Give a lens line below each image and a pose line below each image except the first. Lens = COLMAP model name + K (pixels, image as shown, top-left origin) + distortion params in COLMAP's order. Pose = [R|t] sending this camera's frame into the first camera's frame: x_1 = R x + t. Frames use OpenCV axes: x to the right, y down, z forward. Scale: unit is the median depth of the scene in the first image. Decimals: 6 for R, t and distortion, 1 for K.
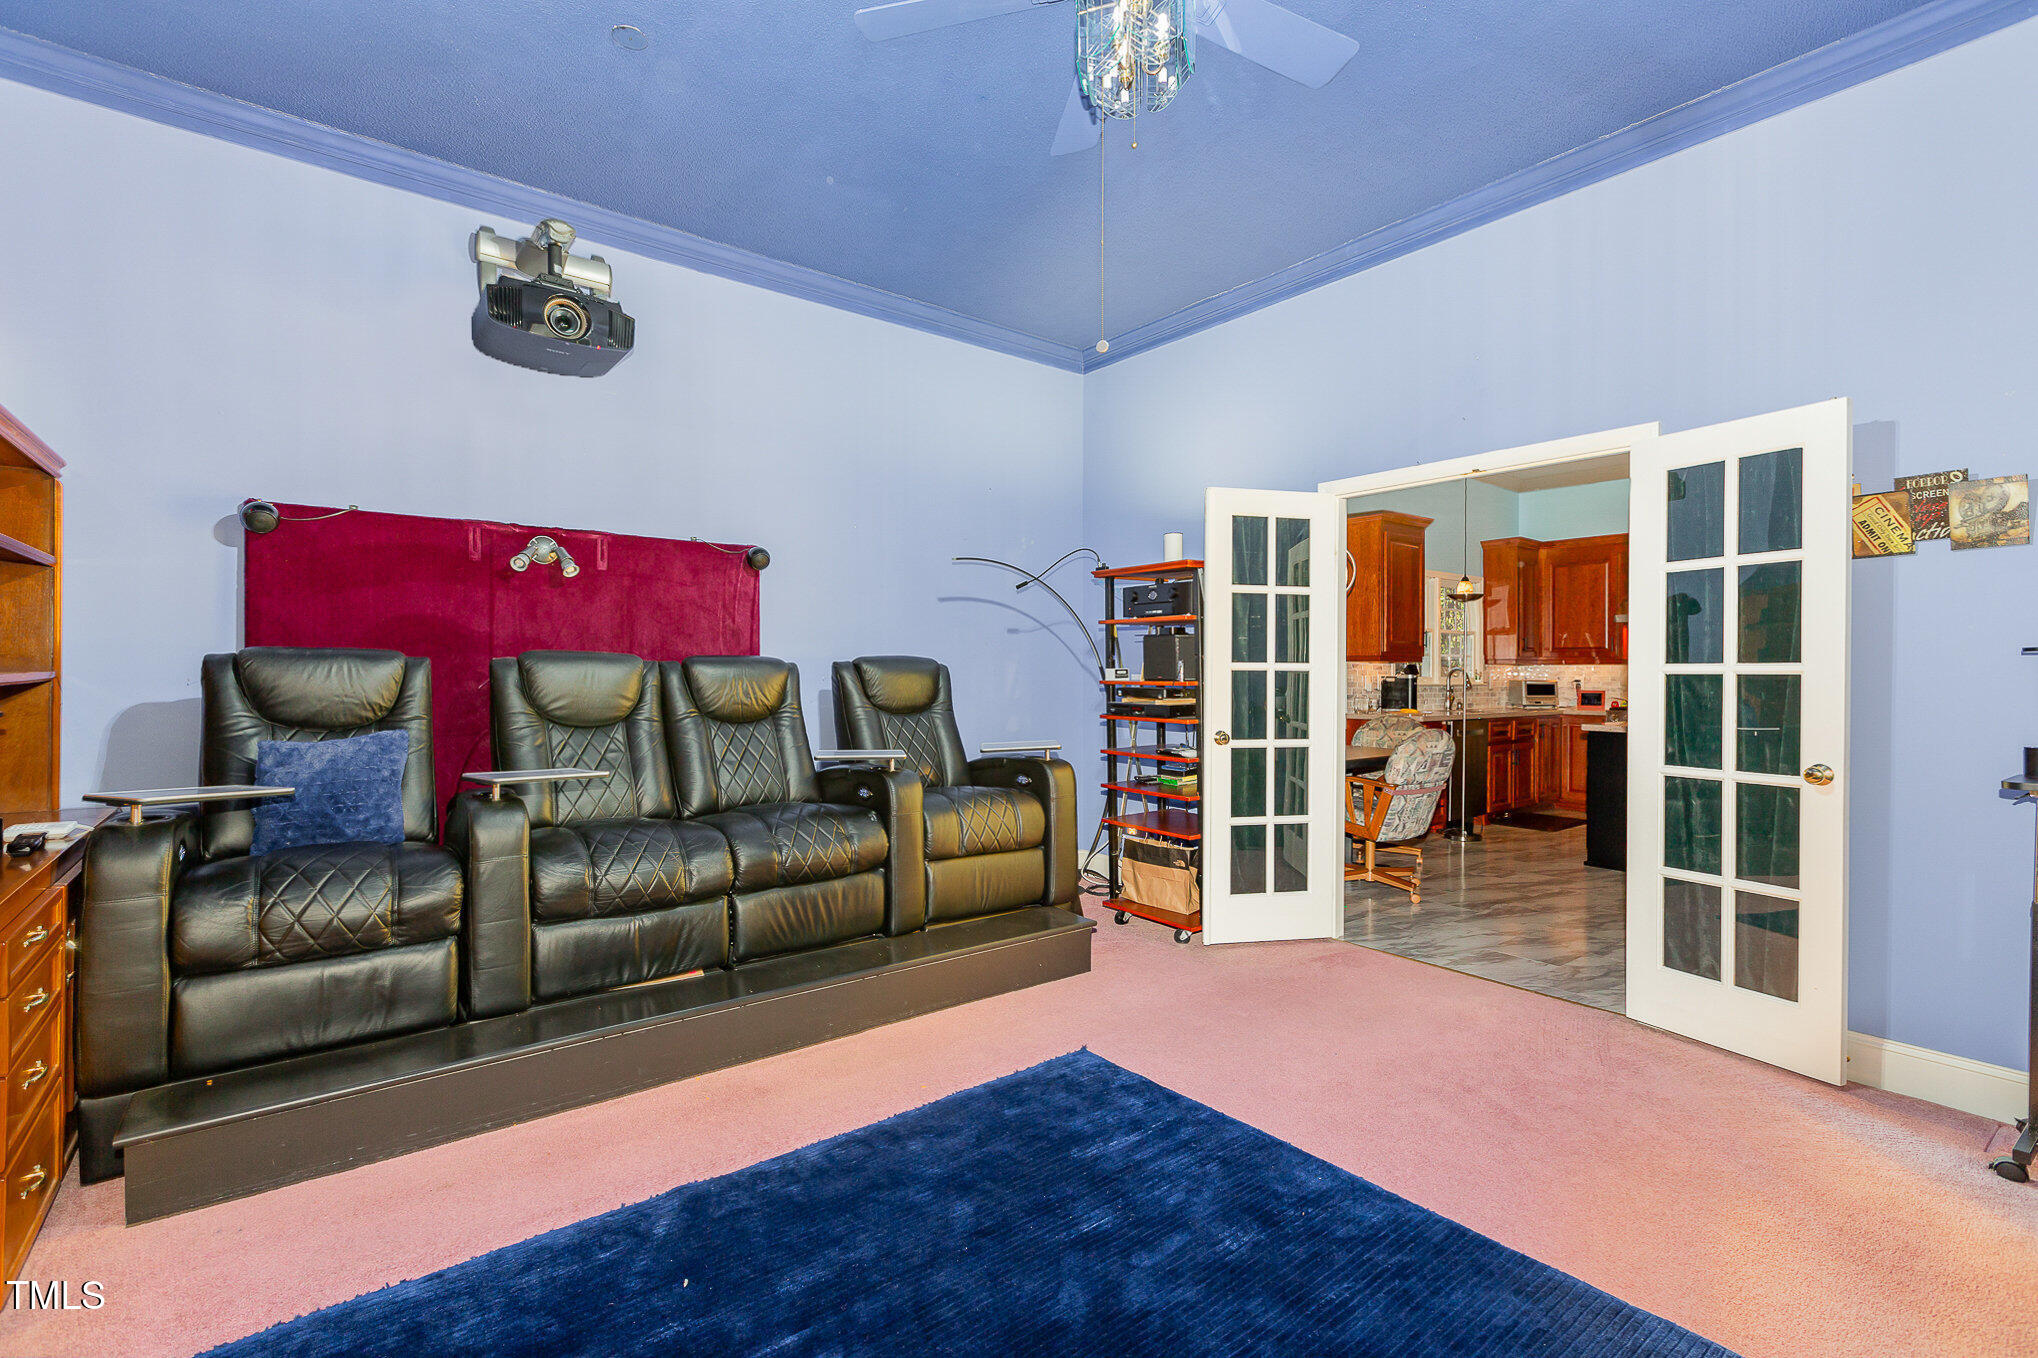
lens RADIAL K [[916.6, 0, 1005.0], [0, 916.6, 673.6], [0, 0, 1]] dist [0.000638, 0.000215]
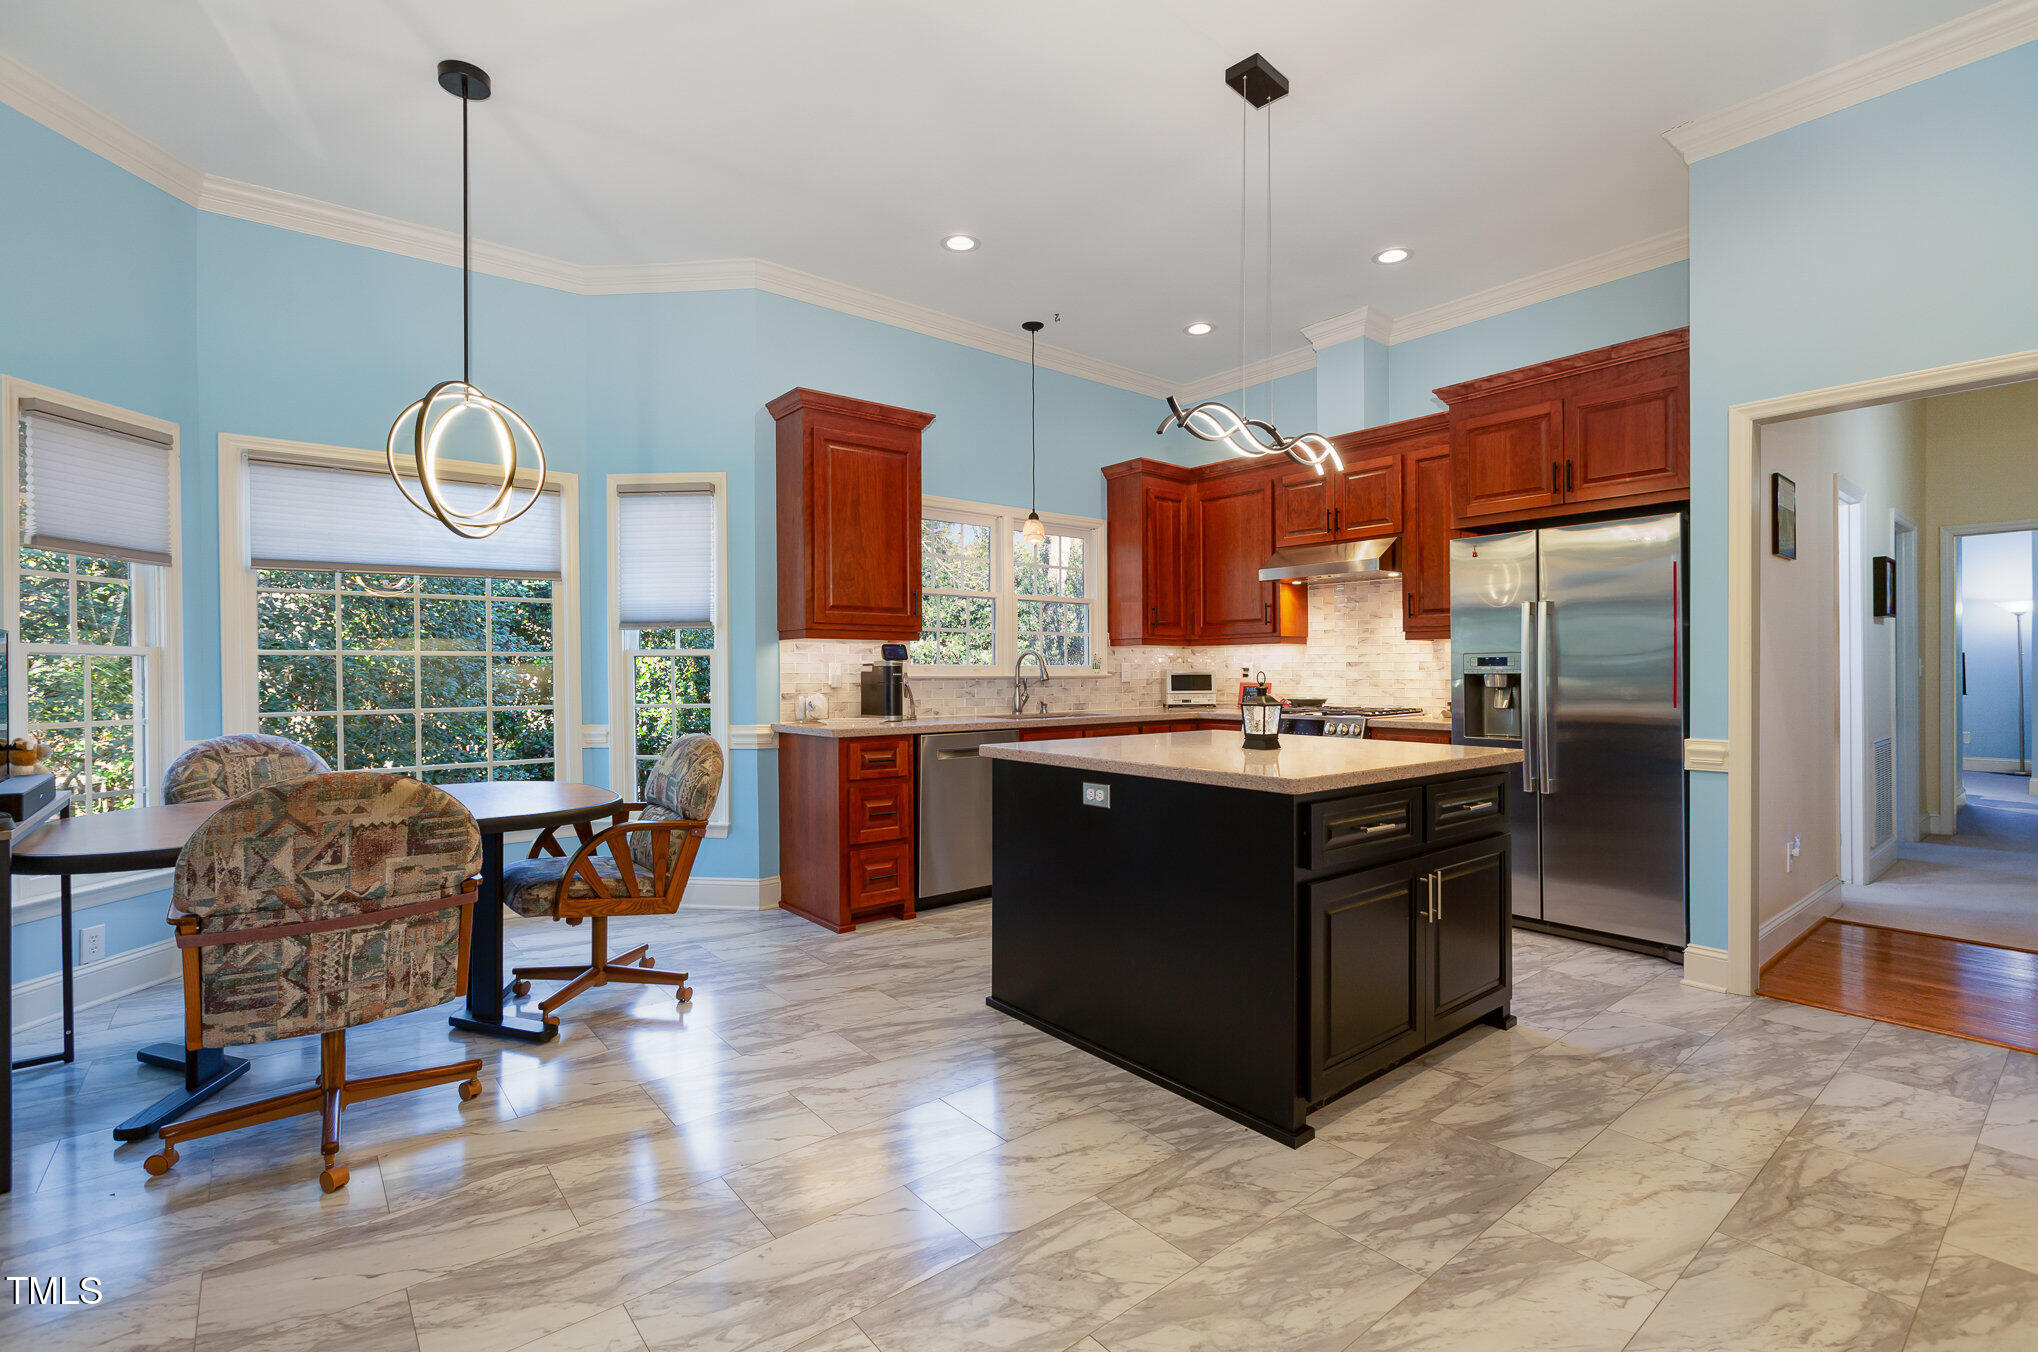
lens RADIAL K [[916.6, 0, 1010.5], [0, 916.6, 671.1], [0, 0, 1]] dist [0.000638, 0.000215]
pose [[0.999693, -0.009111, 0.023059, 0.463232], [0.009097, 0.999958, 0.000712, 0.008172], [-0.023064, -0.000503, 0.999734, 0.333603]]
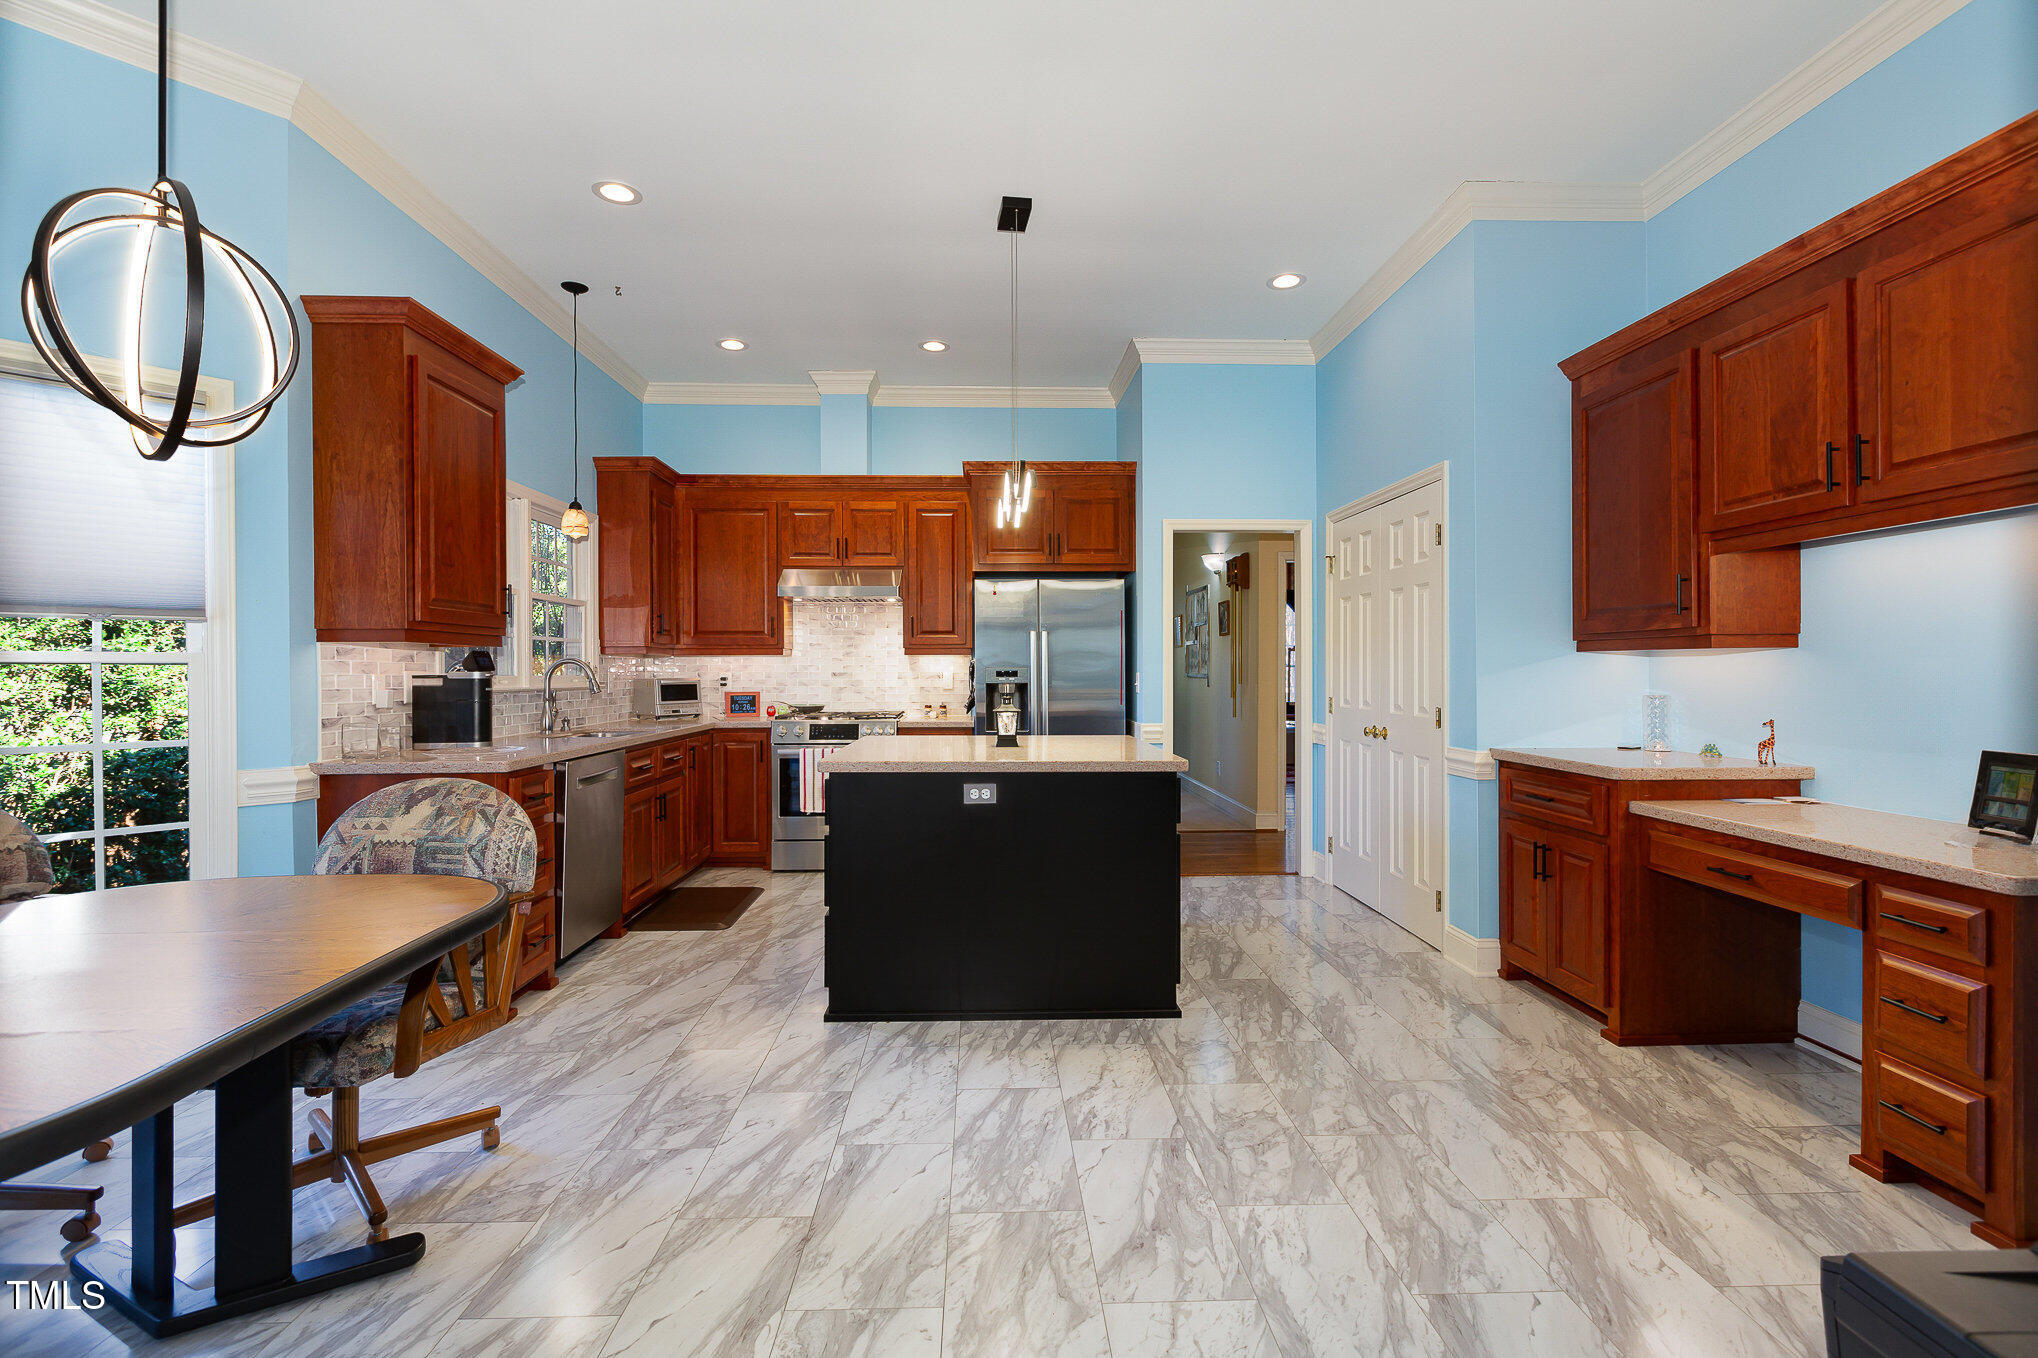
lens RADIAL K [[916.6, 0, 1007.4], [0, 916.6, 670.7], [0, 0, 1]] dist [0.000638, 0.000215]
pose [[0.584948, -0.006551, 0.811044, 0.189432], [0.005605, 0.999976, 0.004035, 0.000472], [-0.811052, 0.002186, 0.584971, 0.435115]]
